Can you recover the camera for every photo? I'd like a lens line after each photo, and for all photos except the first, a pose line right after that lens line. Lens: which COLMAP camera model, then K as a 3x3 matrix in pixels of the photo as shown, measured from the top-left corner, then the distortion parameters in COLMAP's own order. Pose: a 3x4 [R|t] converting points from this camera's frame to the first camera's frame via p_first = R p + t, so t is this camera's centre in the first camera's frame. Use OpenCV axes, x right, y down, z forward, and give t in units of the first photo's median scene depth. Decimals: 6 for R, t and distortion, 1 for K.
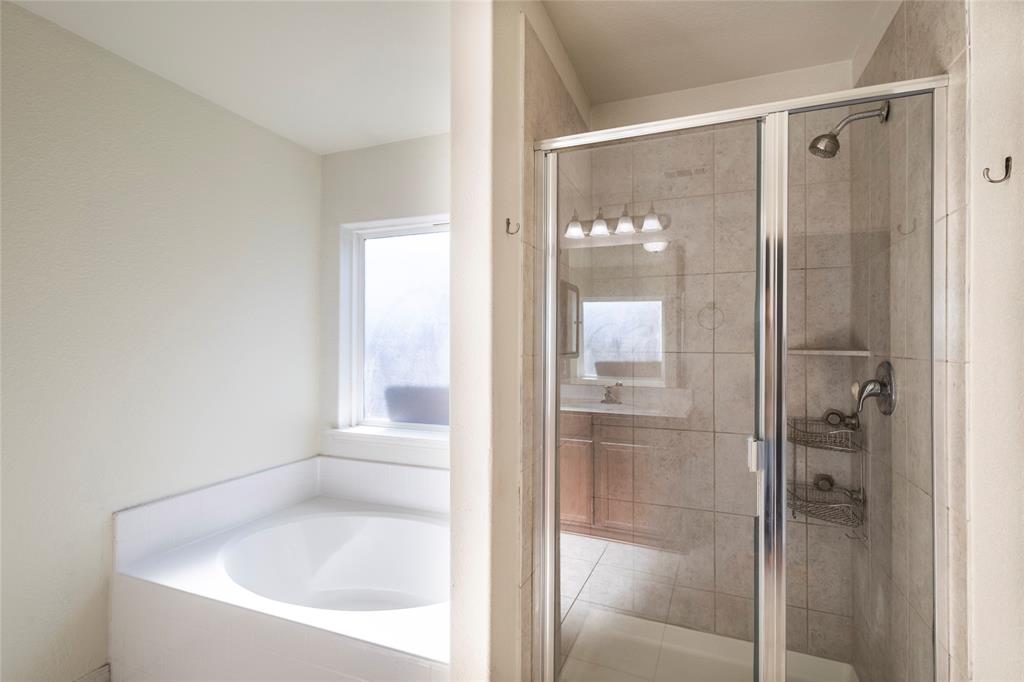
lens RADIAL K [[475.7, 0, 512.0], [0, 475.7, 341.0], [0, 0, 1]] dist [0.003634, 0.000270]
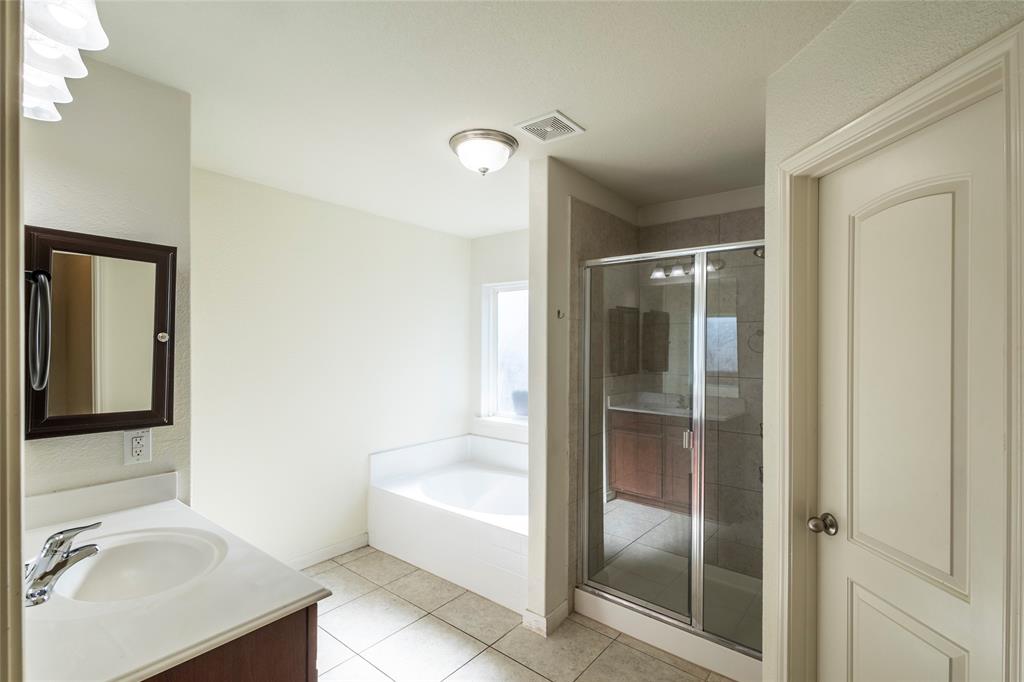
lens RADIAL K [[475.7, 0, 512.0], [0, 475.7, 341.0], [0, 0, 1]] dist [0.003634, 0.000270]
pose [[0.955102, 0.000202, -0.296277, 0.259365], [0.000735, 0.999995, 0.003052, -0.093959], [0.296276, -0.003133, 0.955097, -0.611064]]
